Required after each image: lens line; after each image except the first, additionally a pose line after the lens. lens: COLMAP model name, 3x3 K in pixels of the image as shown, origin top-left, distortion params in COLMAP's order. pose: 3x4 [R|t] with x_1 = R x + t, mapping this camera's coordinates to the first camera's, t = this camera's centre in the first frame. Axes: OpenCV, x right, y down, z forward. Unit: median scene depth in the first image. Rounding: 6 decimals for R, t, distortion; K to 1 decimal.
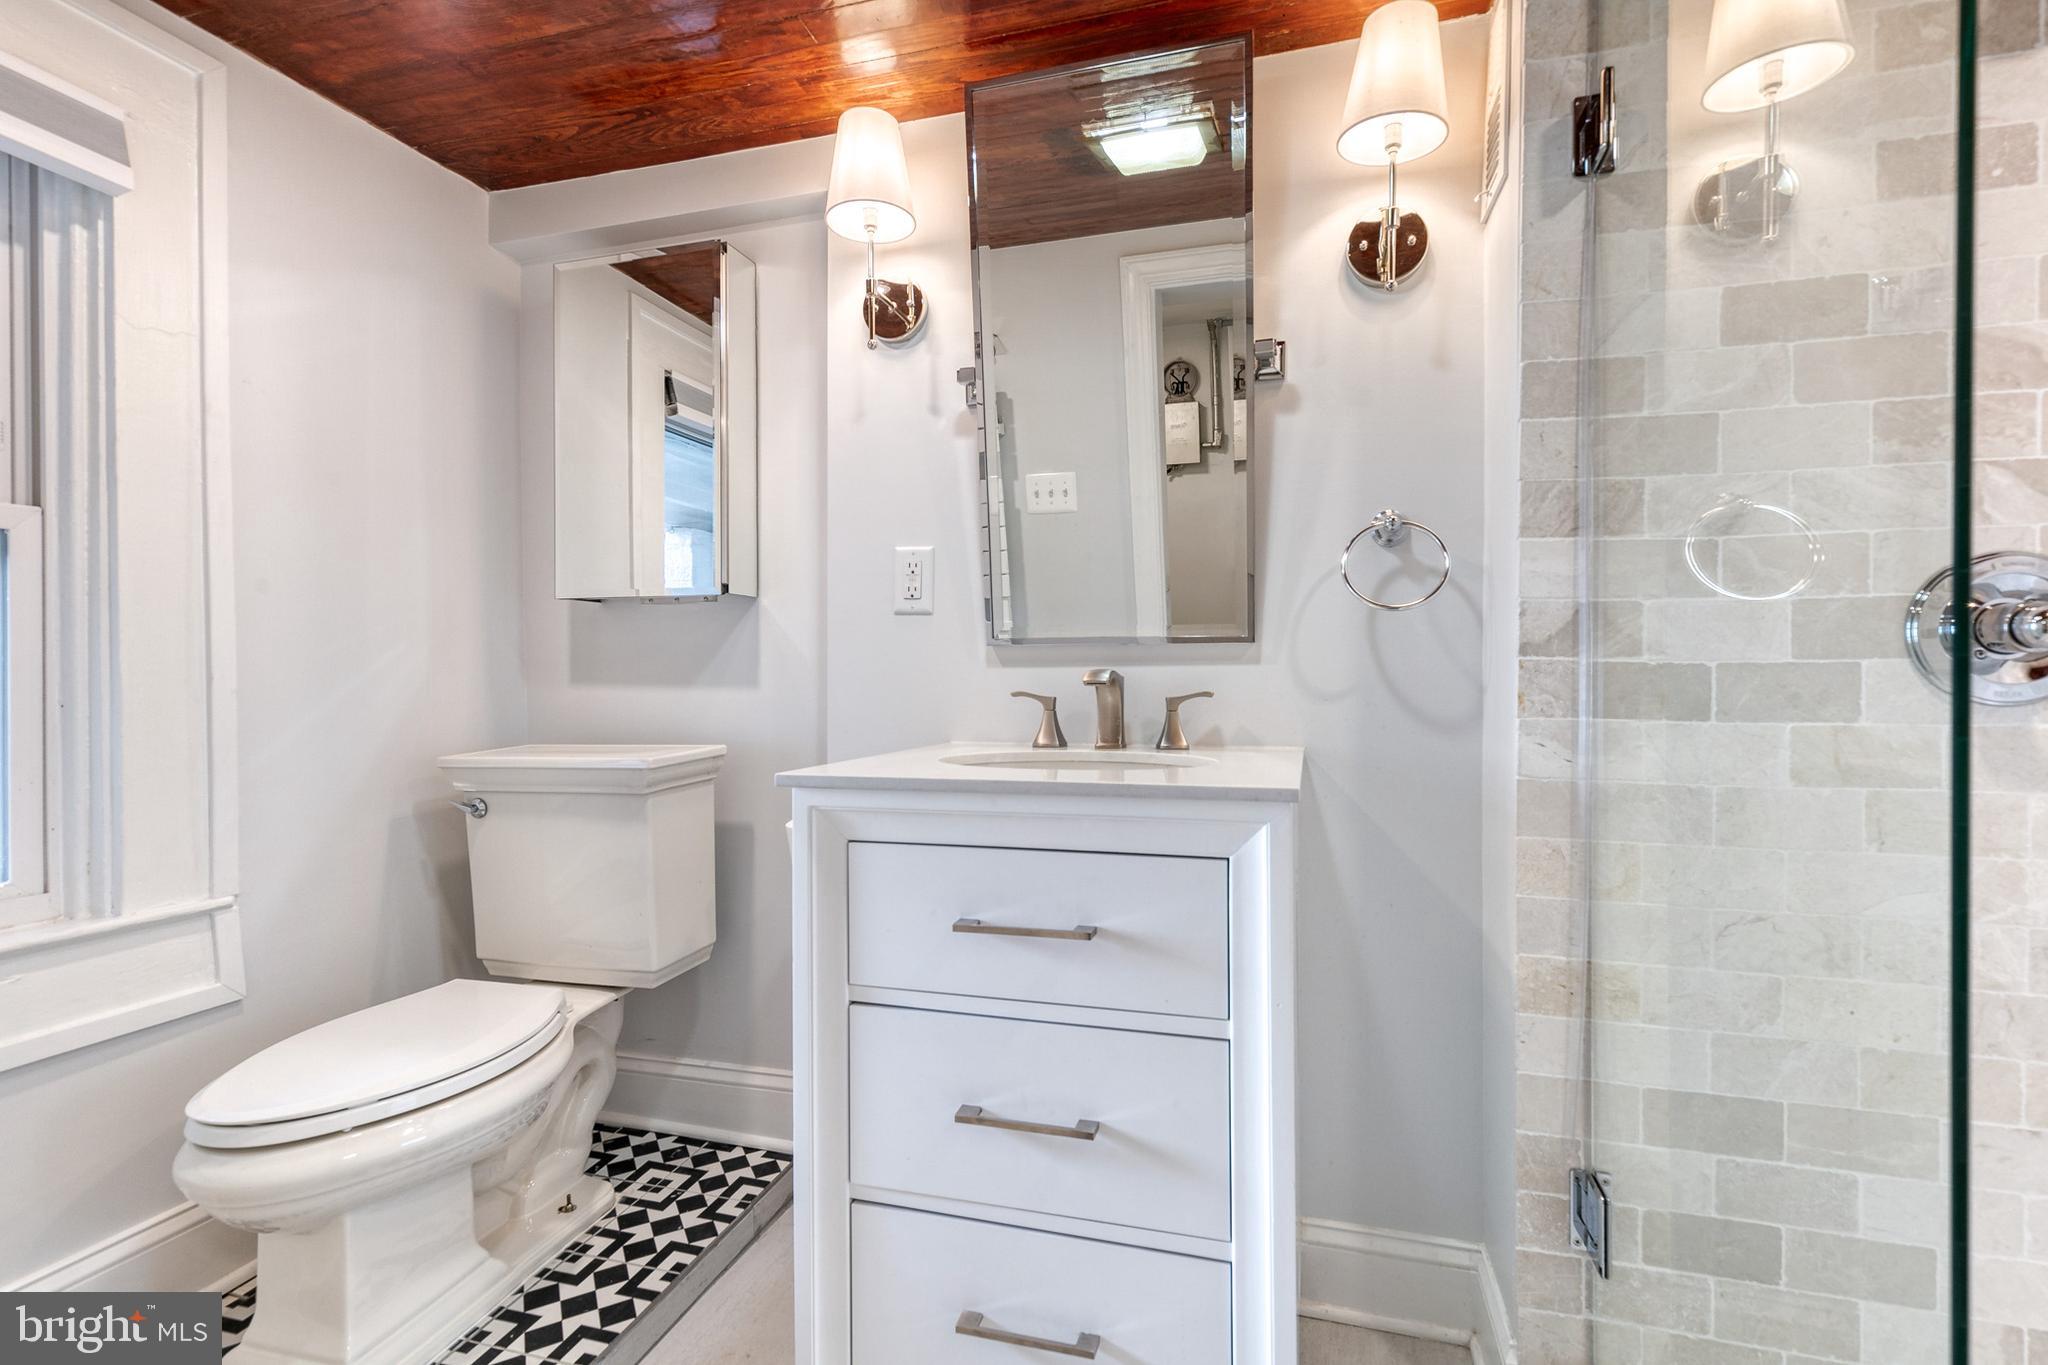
lens RADIAL K [[929.2, 0, 1037.4], [0, 929.2, 662.7], [0, 0, 1]] dist [0.008224, -0.003960]
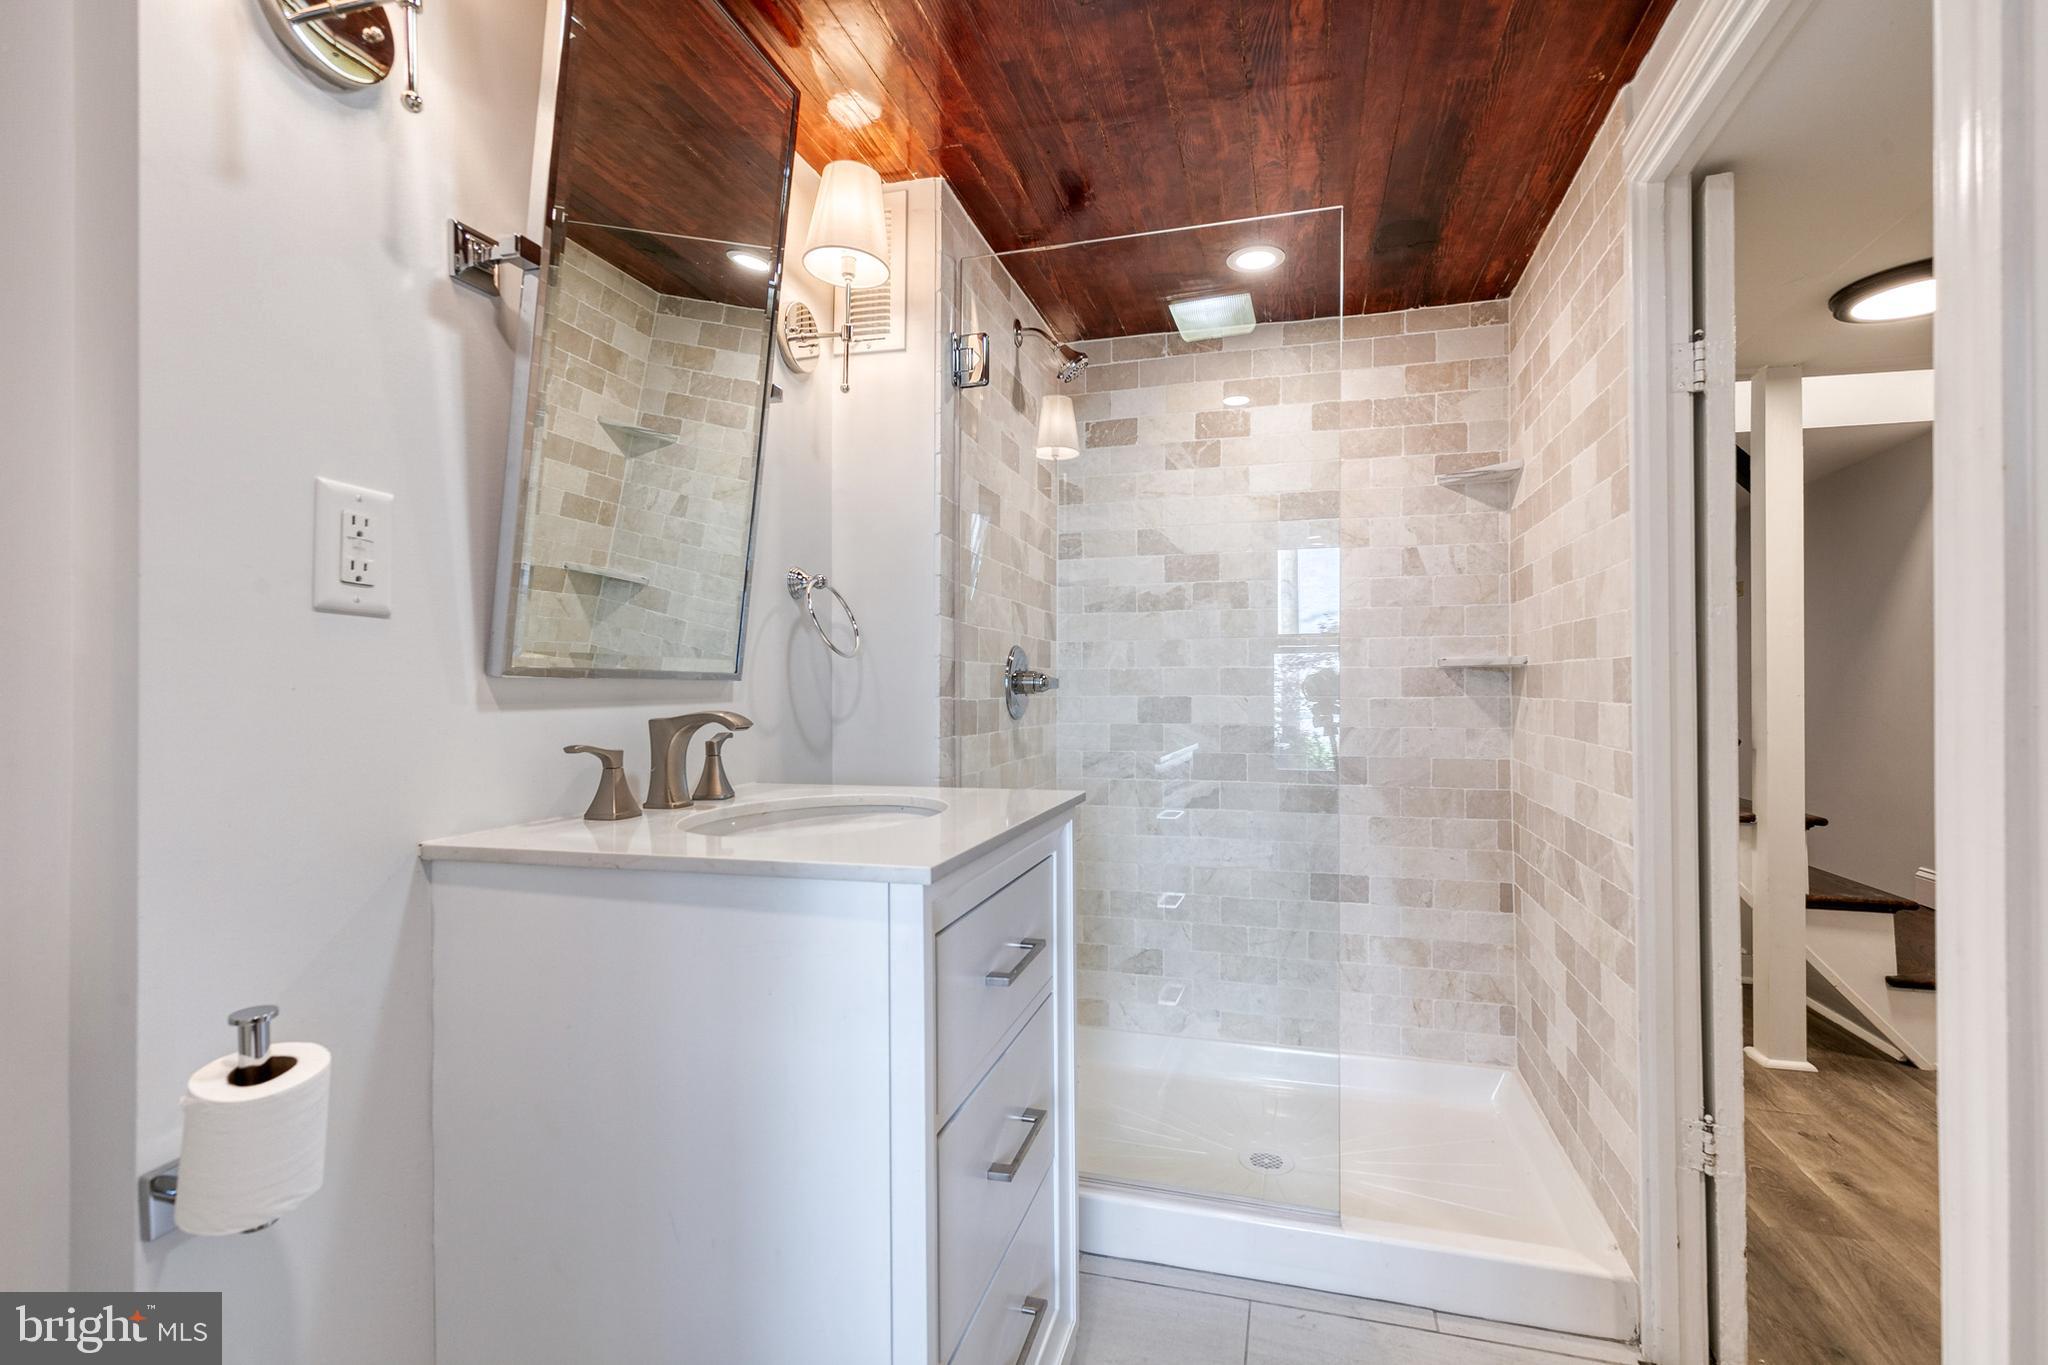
lens RADIAL K [[929.2, 0, 1024.3], [0, 929.2, 692.2], [0, 0, 1]] dist [0.008224, -0.003960]
pose [[-0.015017, 0.004885, 0.999875, -0.714062], [0.011999, 0.999917, -0.004705, -0.000419], [-0.999815, 0.011927, -0.015074, 0.674227]]
